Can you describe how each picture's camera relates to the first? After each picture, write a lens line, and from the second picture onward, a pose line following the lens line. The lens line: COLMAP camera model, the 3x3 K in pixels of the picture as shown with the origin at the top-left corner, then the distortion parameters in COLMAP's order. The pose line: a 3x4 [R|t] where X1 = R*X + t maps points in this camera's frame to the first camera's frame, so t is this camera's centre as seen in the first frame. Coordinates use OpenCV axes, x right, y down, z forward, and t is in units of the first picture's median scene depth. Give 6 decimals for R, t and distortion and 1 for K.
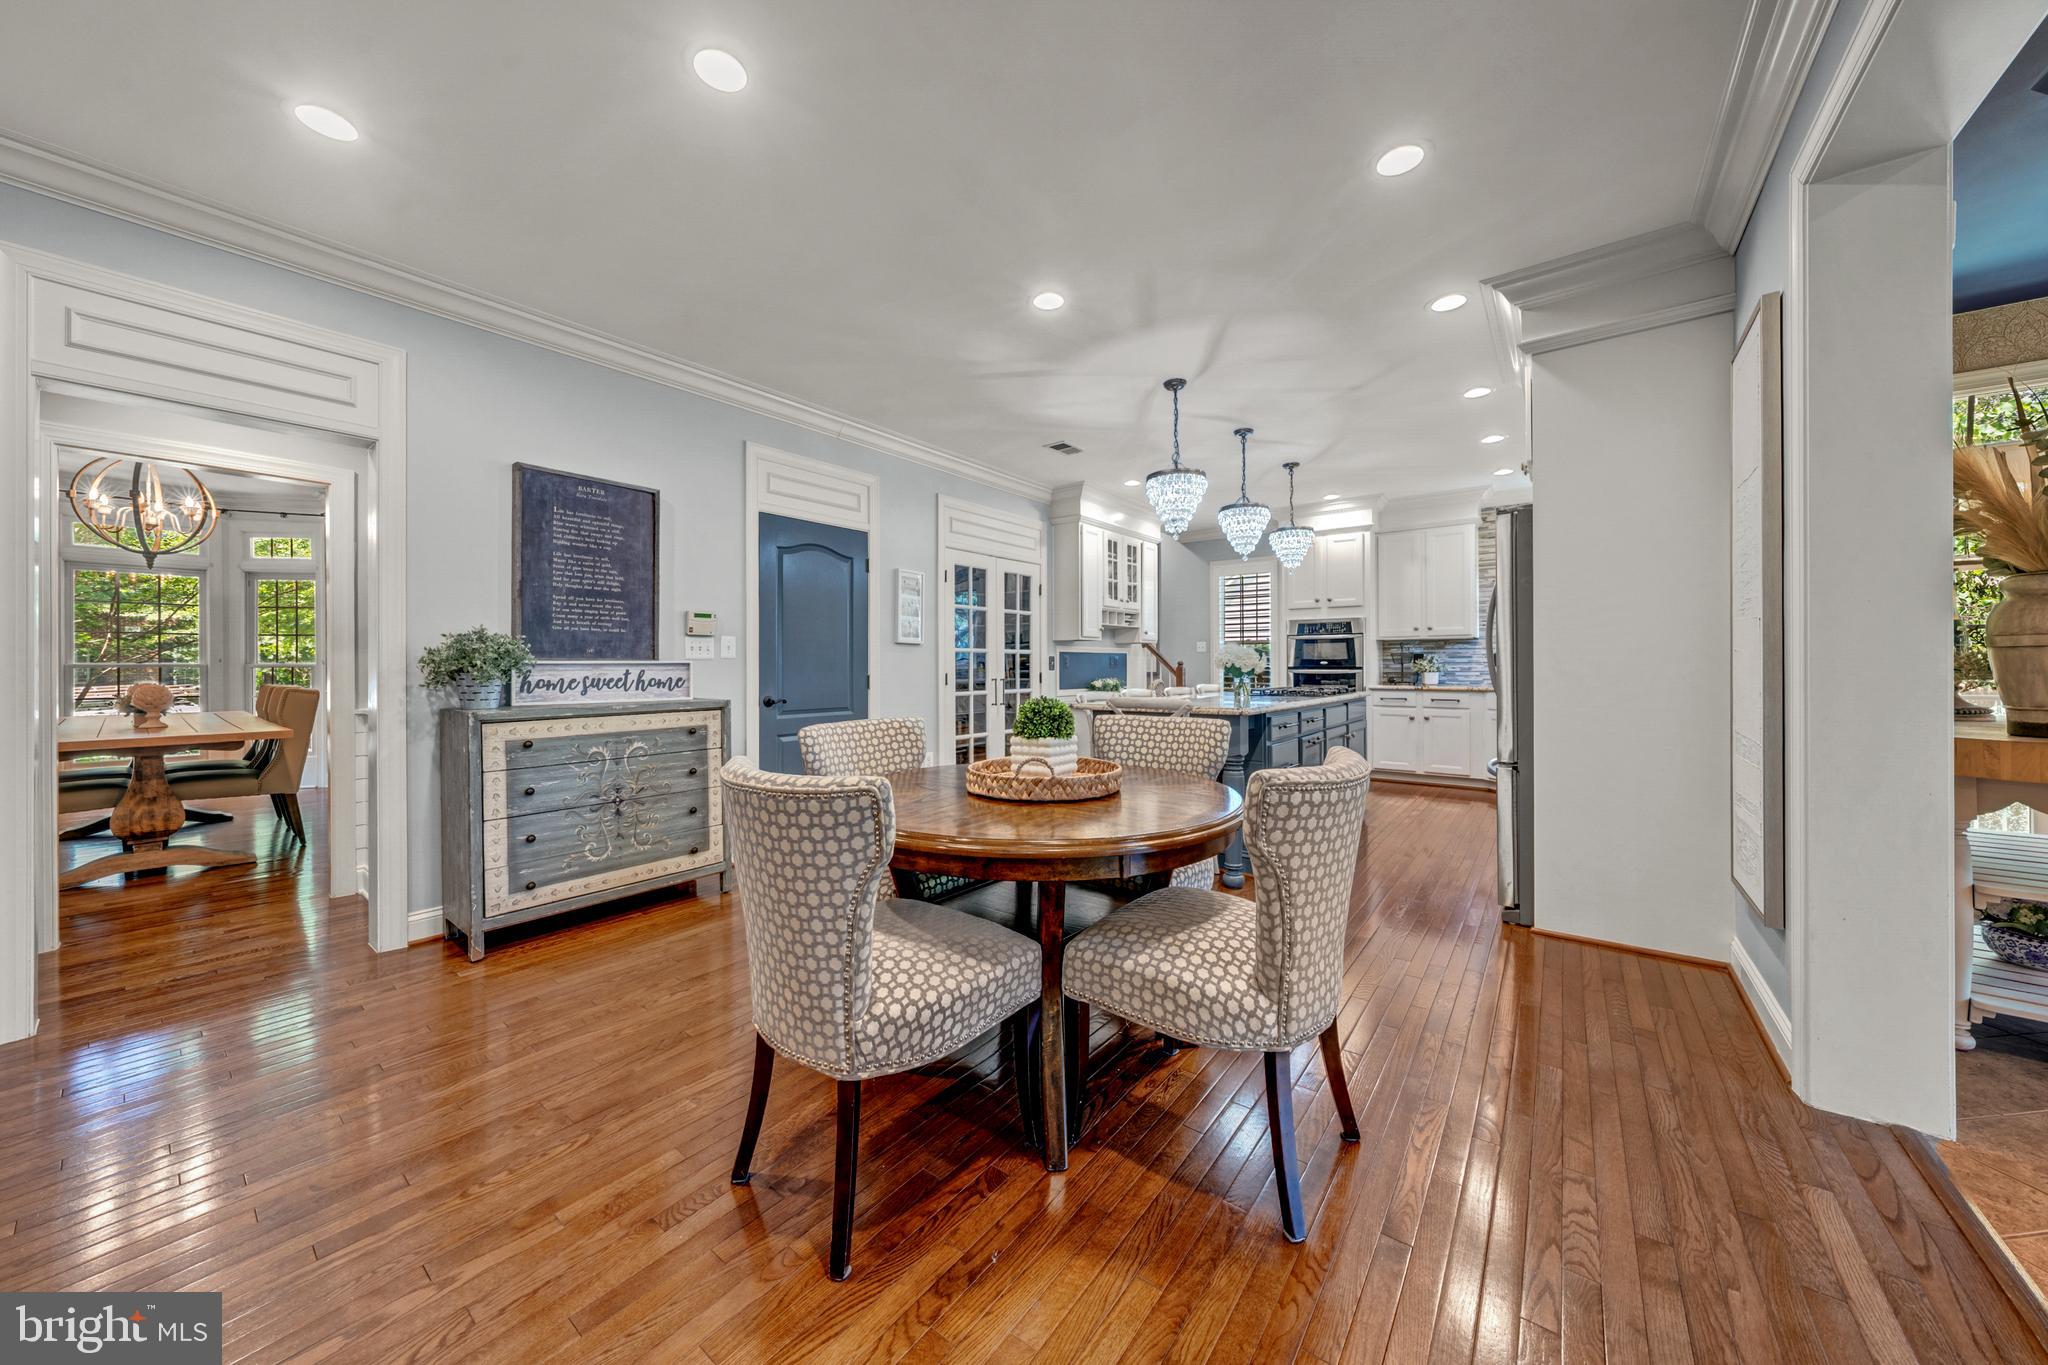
lens RADIAL K [[700.7, 0, 1026.9], [0, 700.7, 670.5], [0, 0, 1]] dist [0.005466, -0.000035]
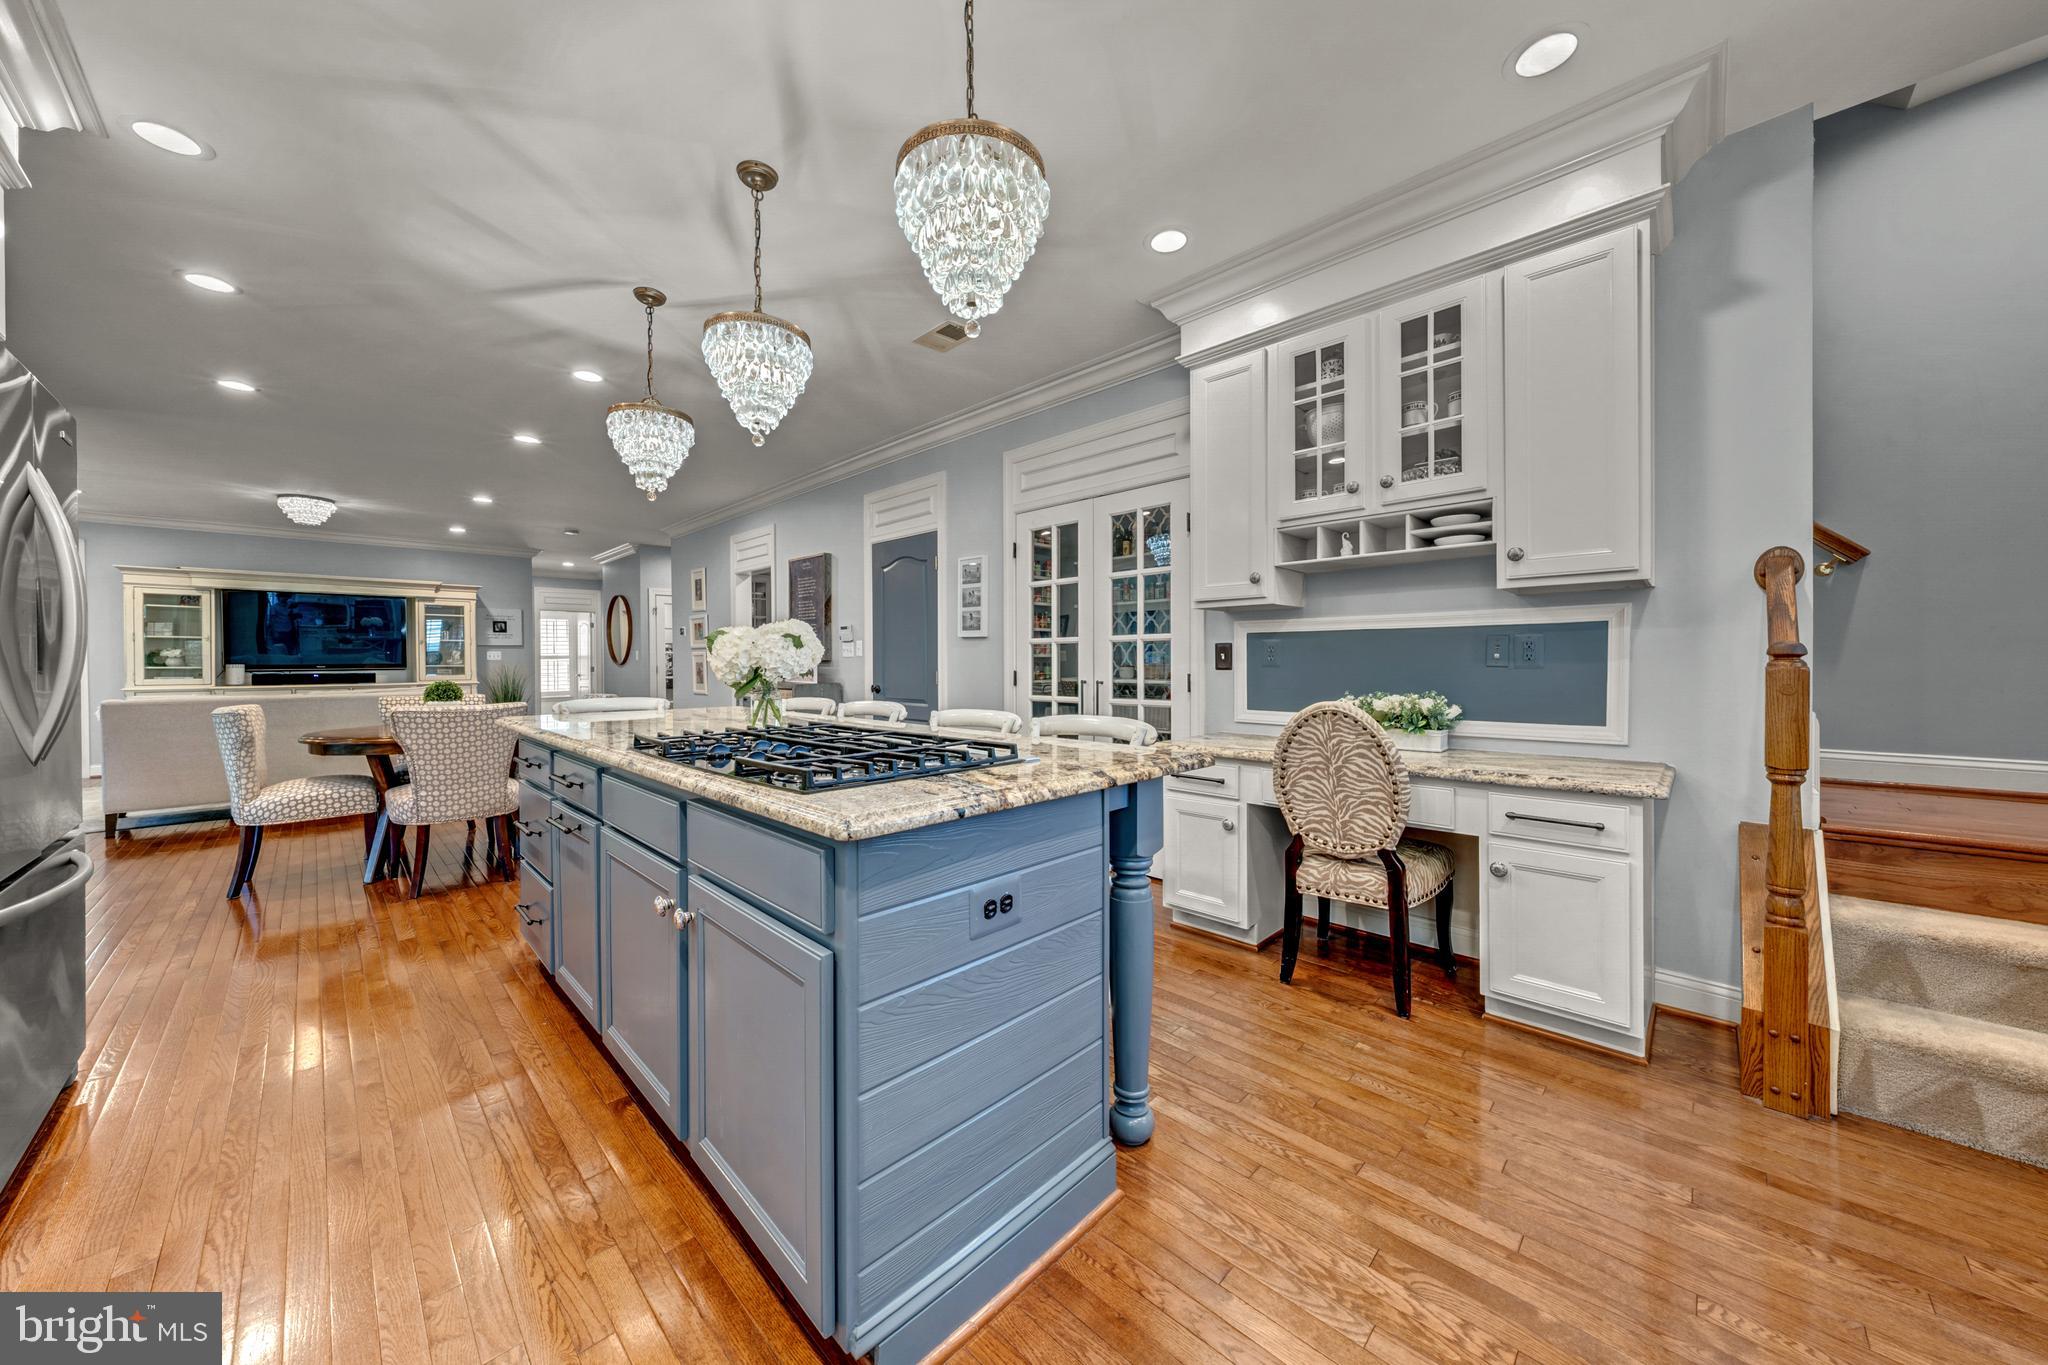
lens RADIAL K [[700.7, 0, 1011.2], [0, 700.7, 670.5], [0, 0, 1]] dist [0.005466, -0.000035]
pose [[-0.135036, 0.018511, -0.990668, 0.629200], [-0.000730, 0.999823, 0.018782, -0.010443], [0.990840, 0.003260, -0.134999, 1.016376]]
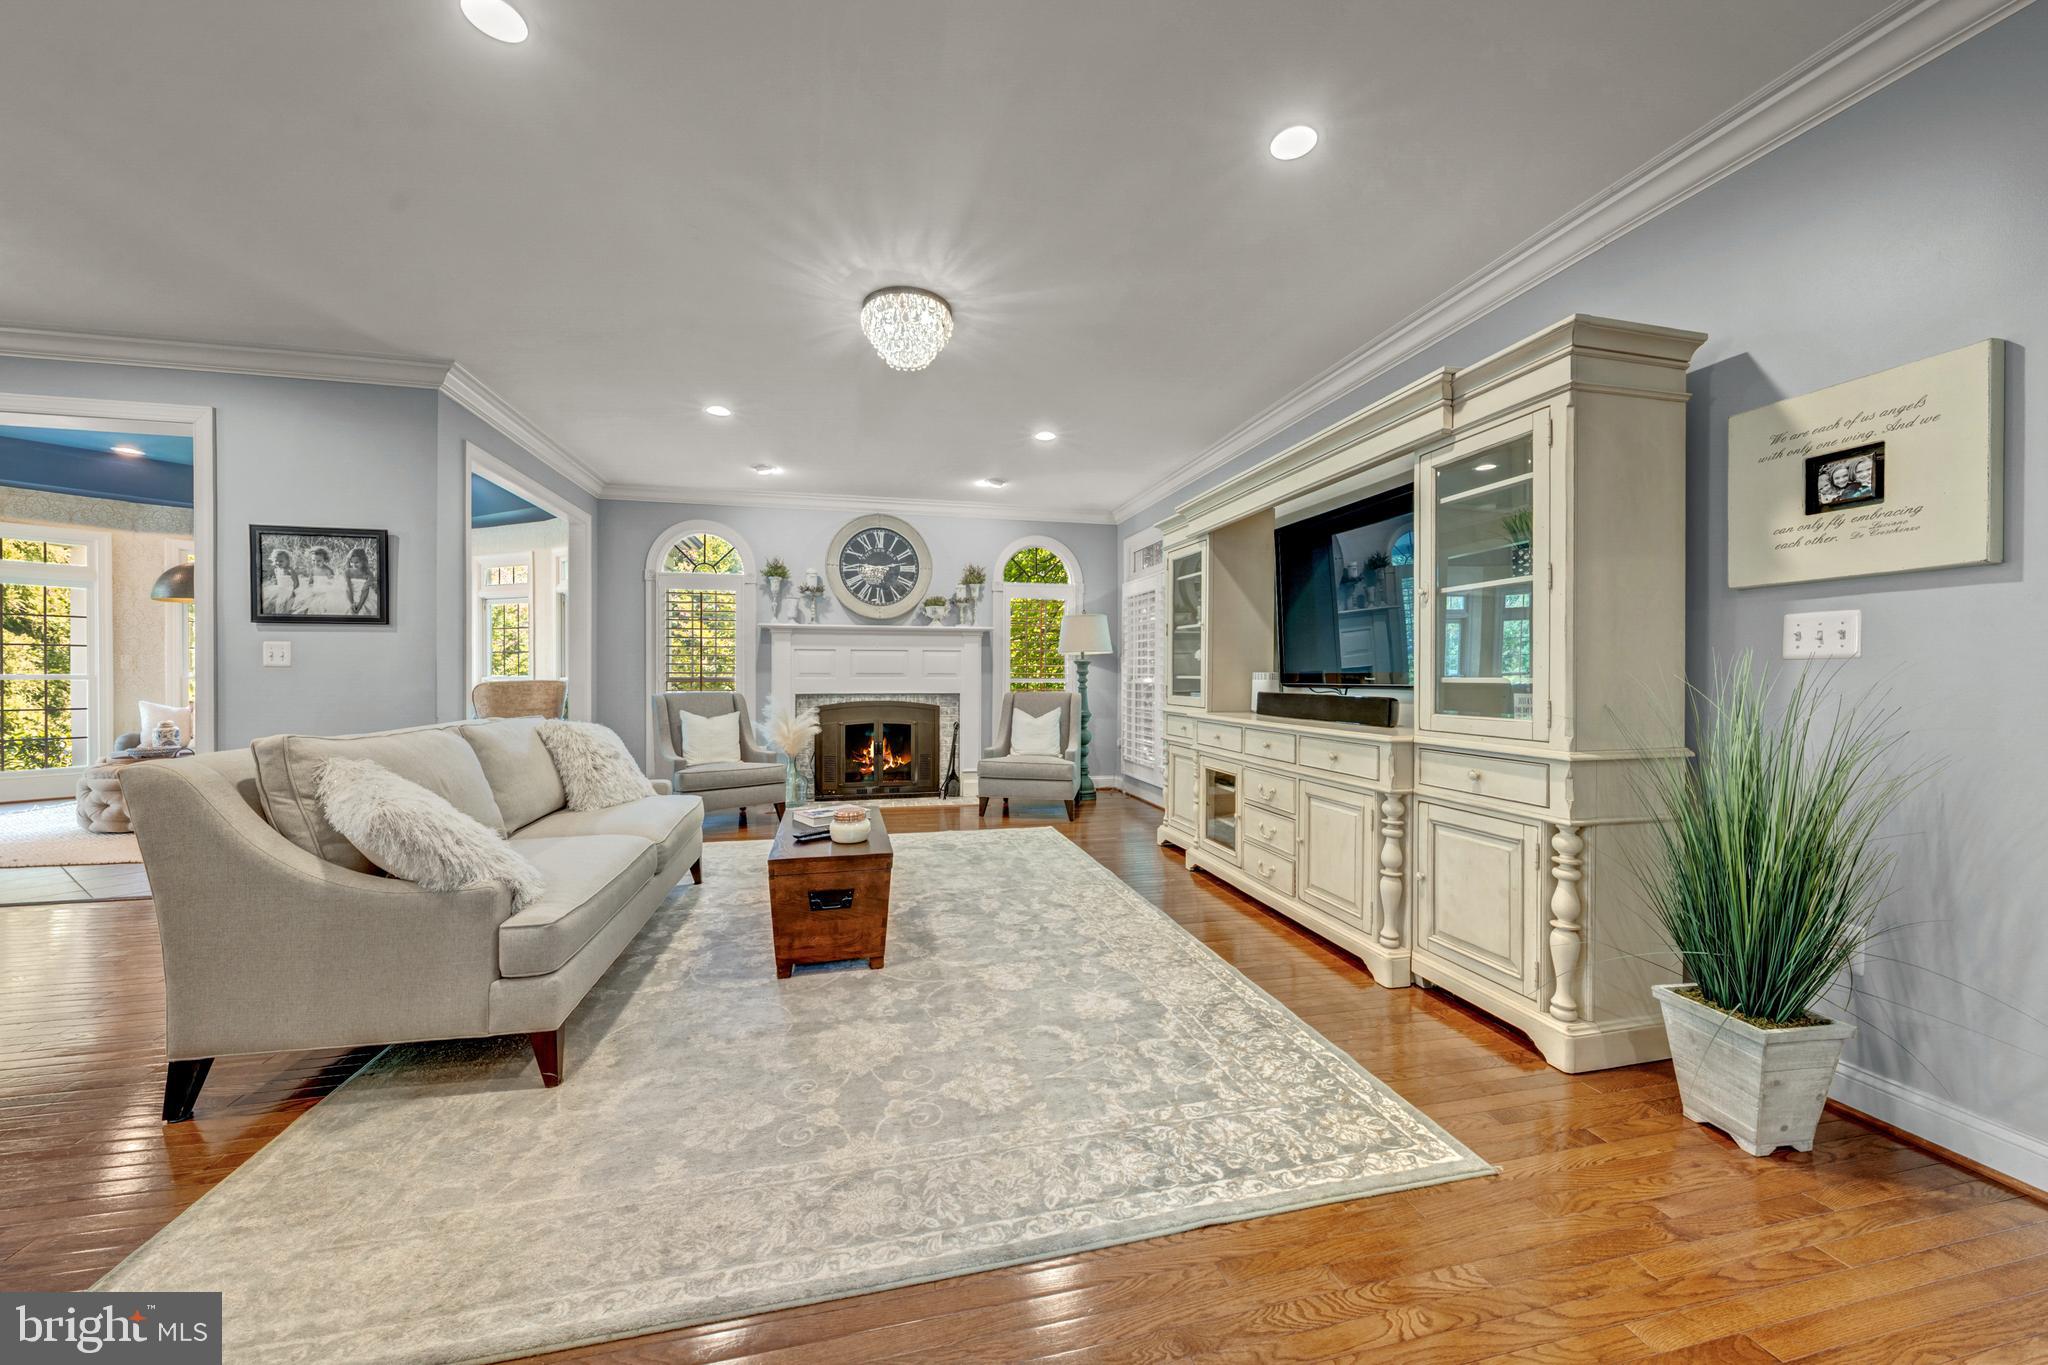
lens RADIAL K [[731.9, 0, 1017.7], [0, 731.9, 680.2], [0, 0, 1]] dist [-0.000039, 0.000826]
pose [[-0.764256, -0.002646, 0.644908, -0.769054], [0.006342, 0.999912, 0.011618, 0.001694], [-0.644882, 0.012969, -0.764172, 0.091446]]
